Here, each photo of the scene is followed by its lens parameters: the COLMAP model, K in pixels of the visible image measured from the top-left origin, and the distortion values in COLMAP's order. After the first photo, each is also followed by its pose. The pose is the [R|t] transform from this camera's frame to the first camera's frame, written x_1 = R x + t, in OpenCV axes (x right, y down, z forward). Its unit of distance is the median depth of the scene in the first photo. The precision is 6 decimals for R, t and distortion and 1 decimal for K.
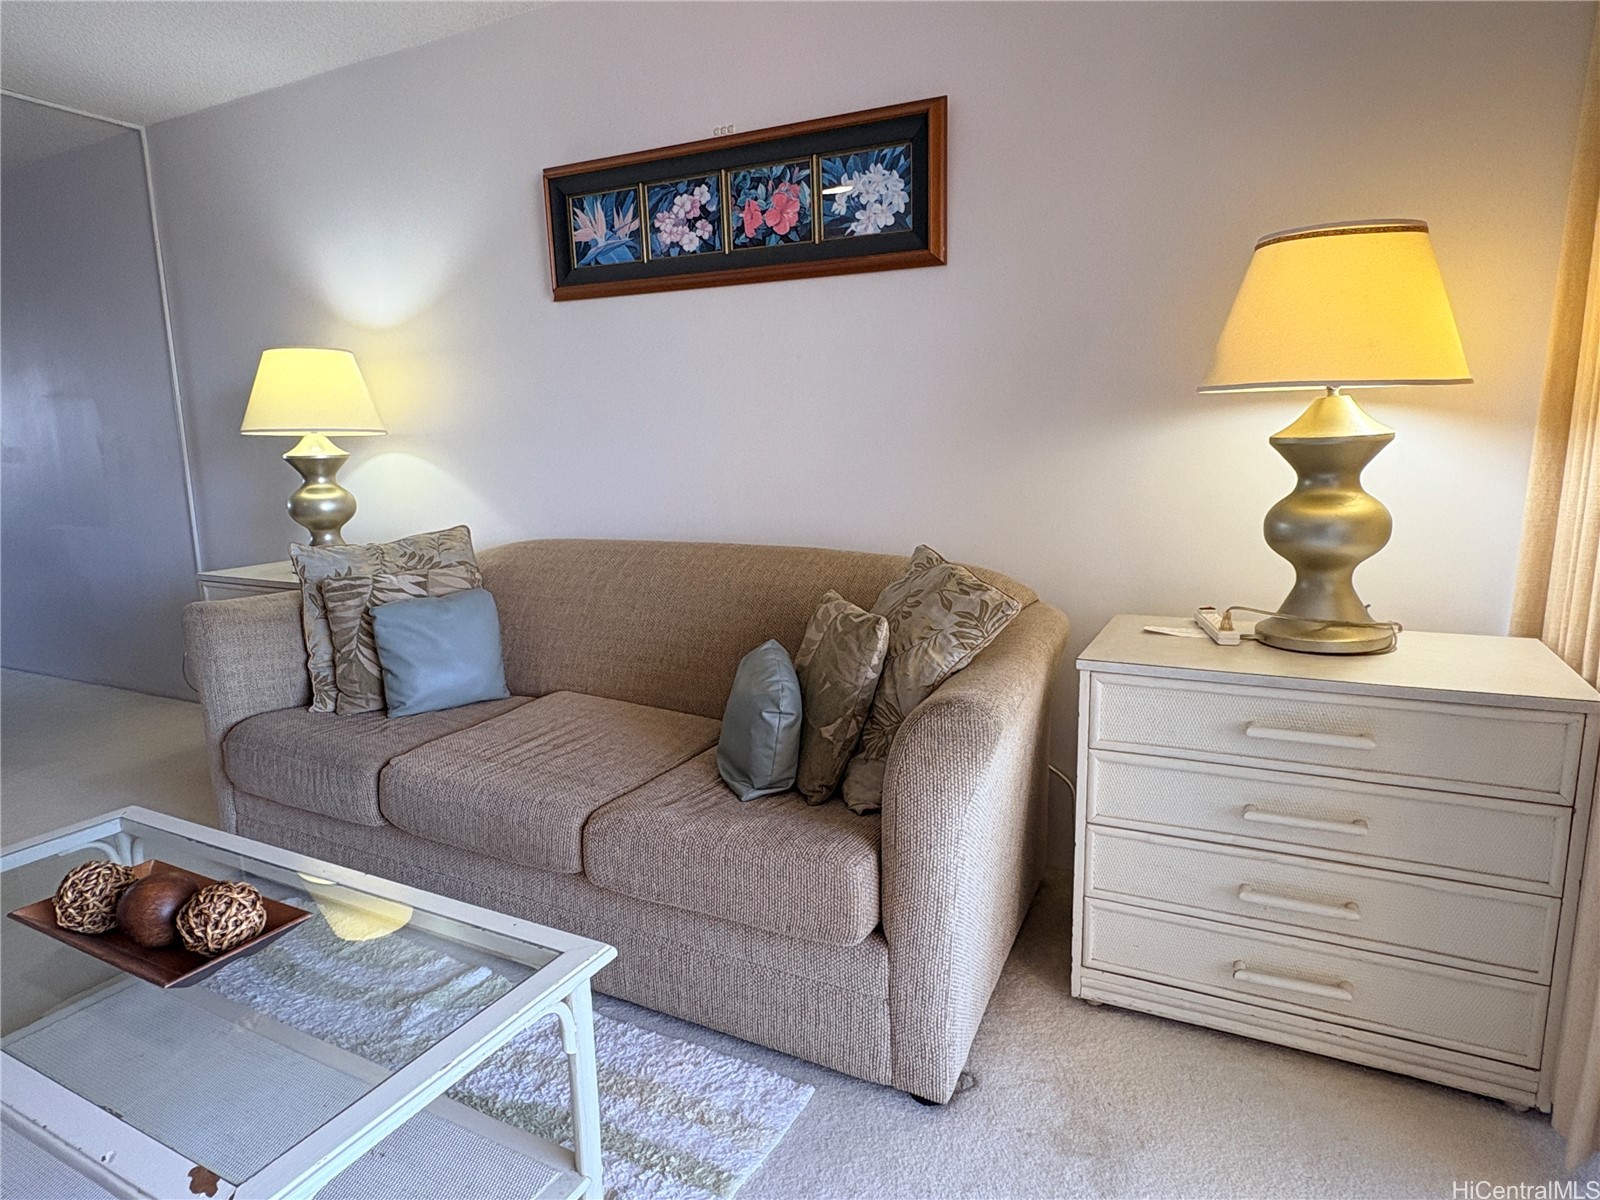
lens RADIAL K [[932.4, 0, 799.6], [0, 932.4, 600.7], [0, 0, 1]] dist [-0.004832, -0.000321]
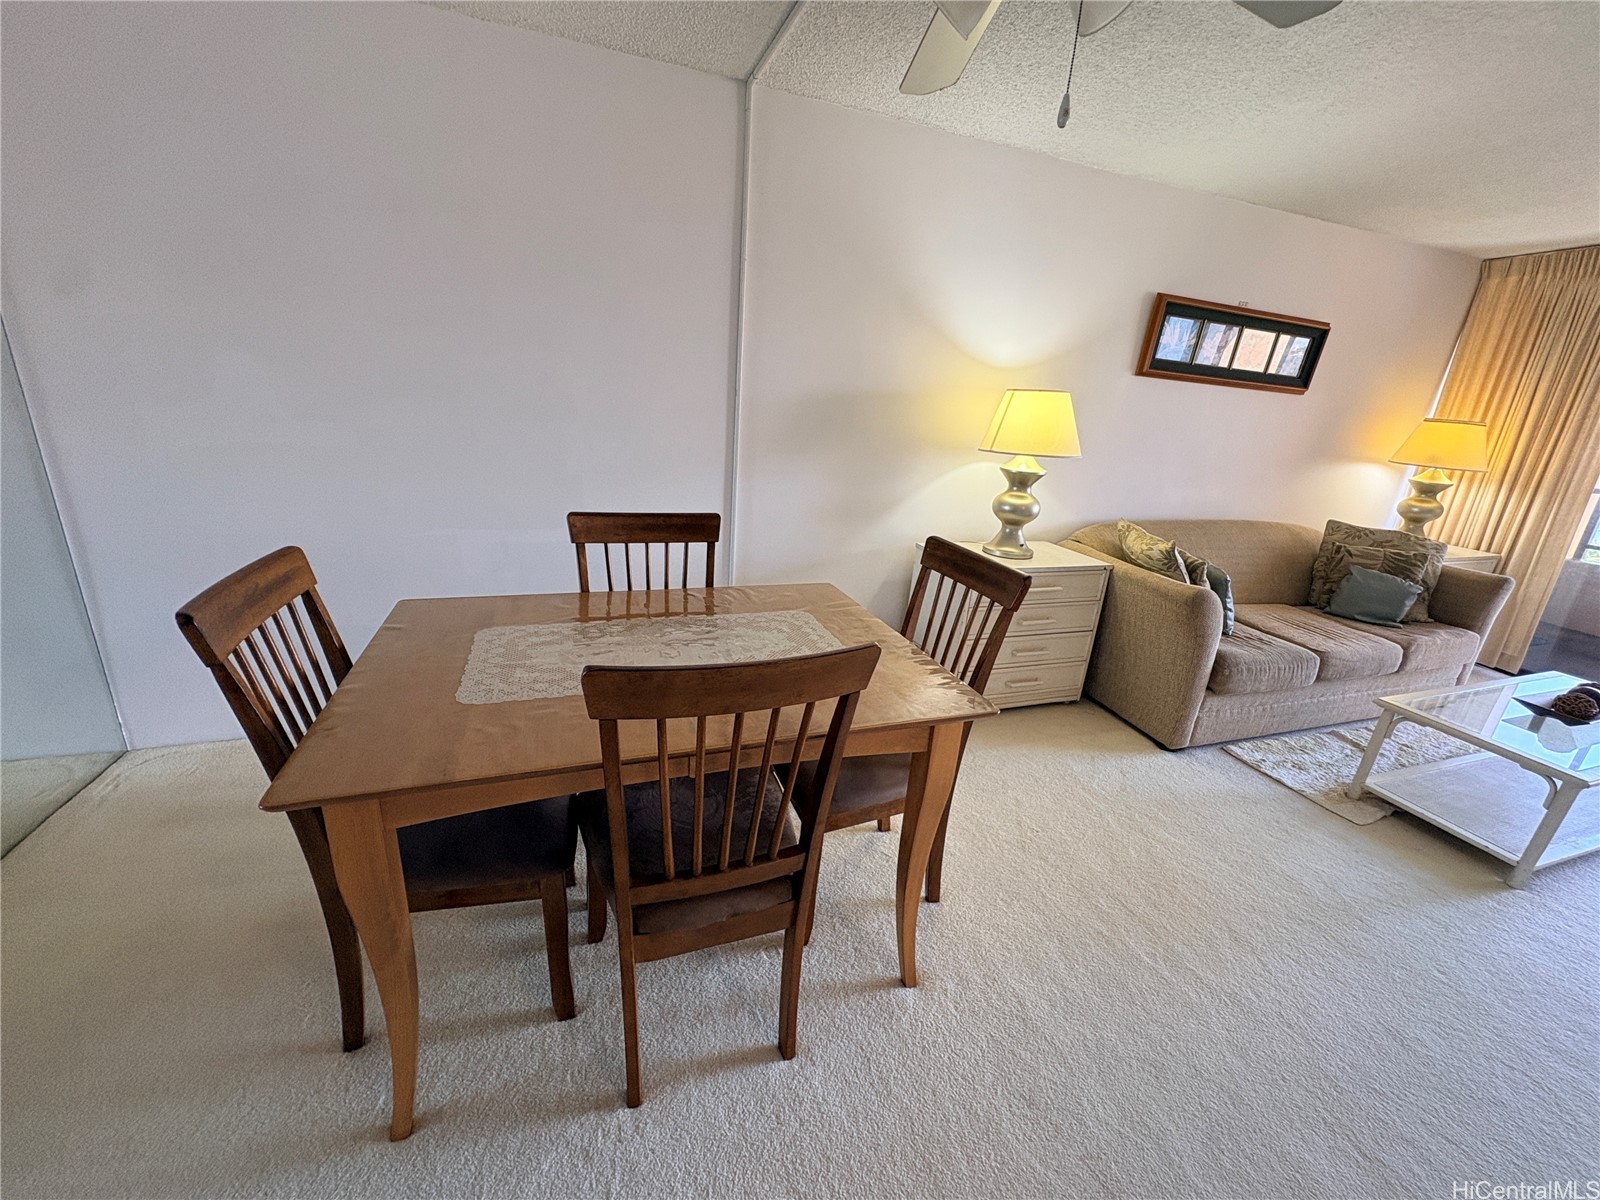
lens RADIAL K [[634.9, 0, 802.6], [0, 634.9, 602.0], [0, 0, 1]] dist [0.001688, -0.000227]
pose [[0.671659, -0.171531, 0.720730, -1.699709], [0.046515, 0.980672, 0.190048, -0.190220], [-0.739399, -0.094123, 0.666656, 0.726680]]
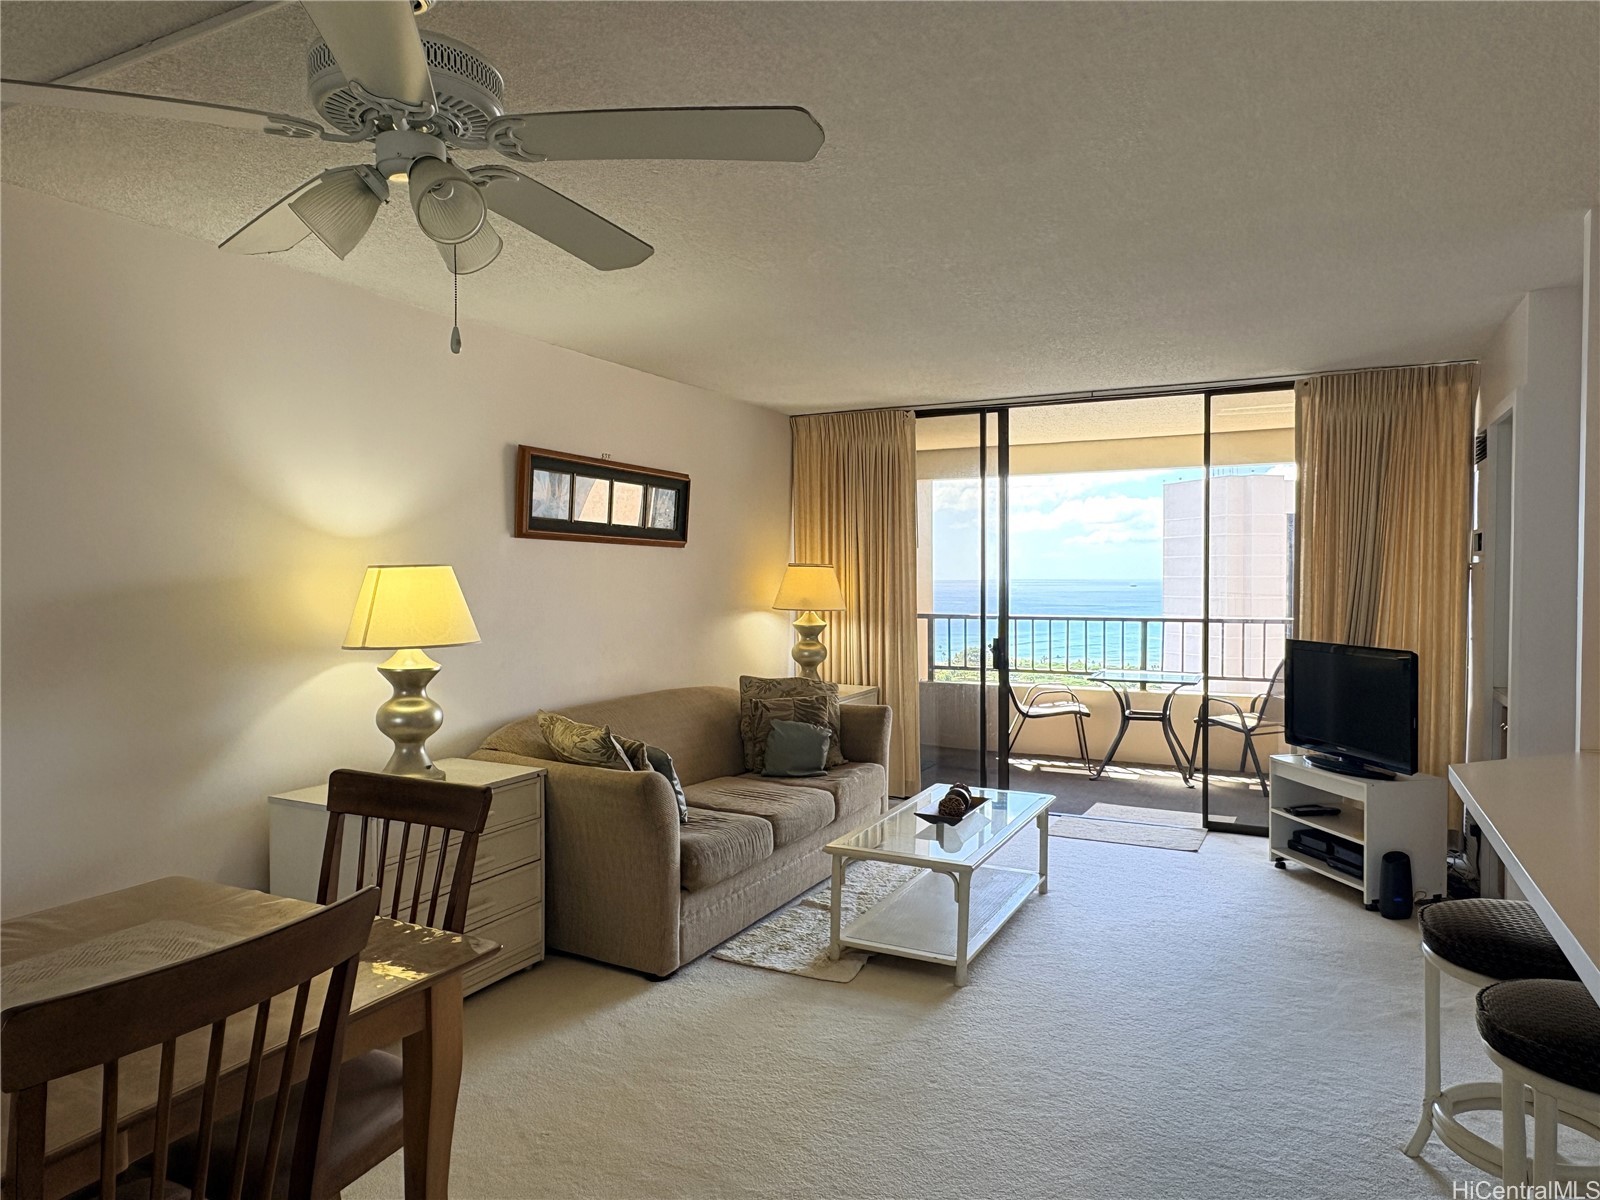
lens RADIAL K [[1028.5, 0, 789.7], [0, 1028.5, 608.8], [0, 0, 1]] dist [0.000263, 0.002775]
pose [[-0.011345, -0.019475, 0.999746, -1.936213], [0.168333, 0.985504, 0.021108, -0.207561], [-0.985665, 0.168530, -0.007902, 0.715751]]
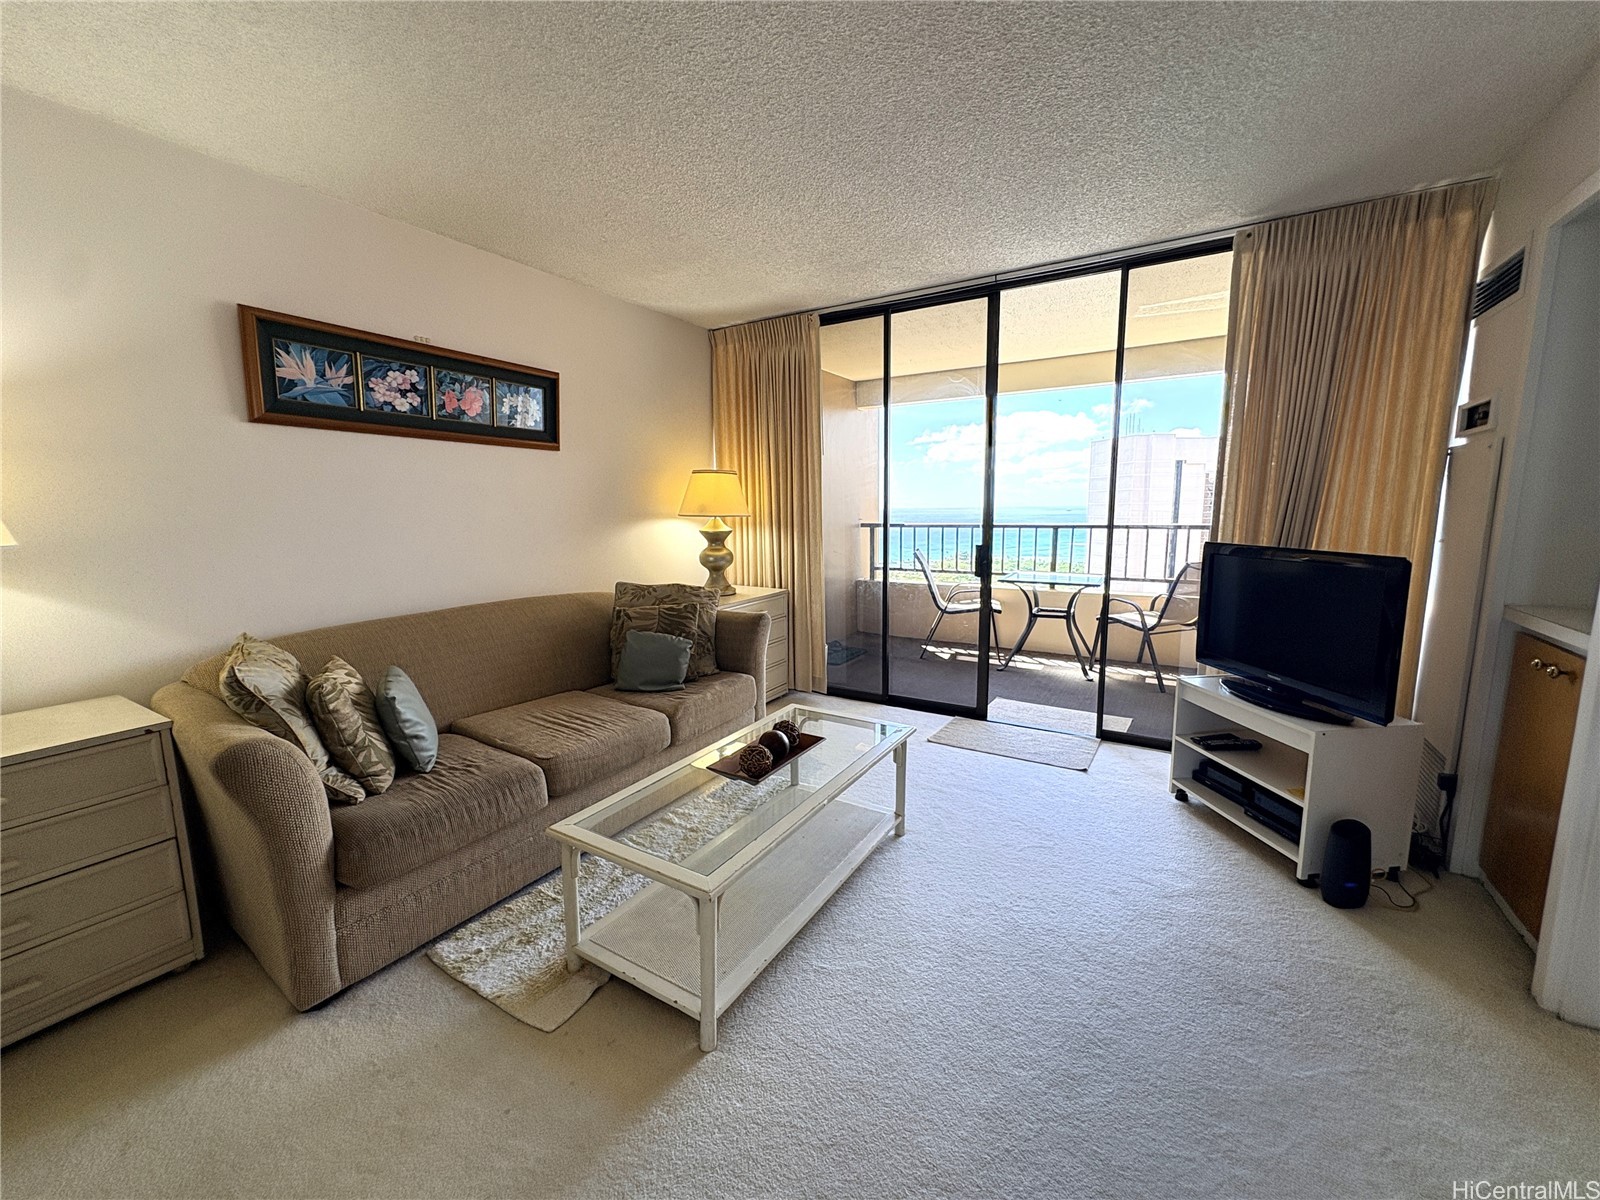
lens RADIAL K [[634.9, 0, 796.1], [0, 634.9, 602.1], [0, 0, 1]] dist [0.001688, -0.000227]
pose [[0.066624, -0.136123, 0.988449, -1.103765], [0.175593, 0.976789, 0.122682, -0.102597], [-0.982206, 0.165391, 0.088980, 0.371059]]
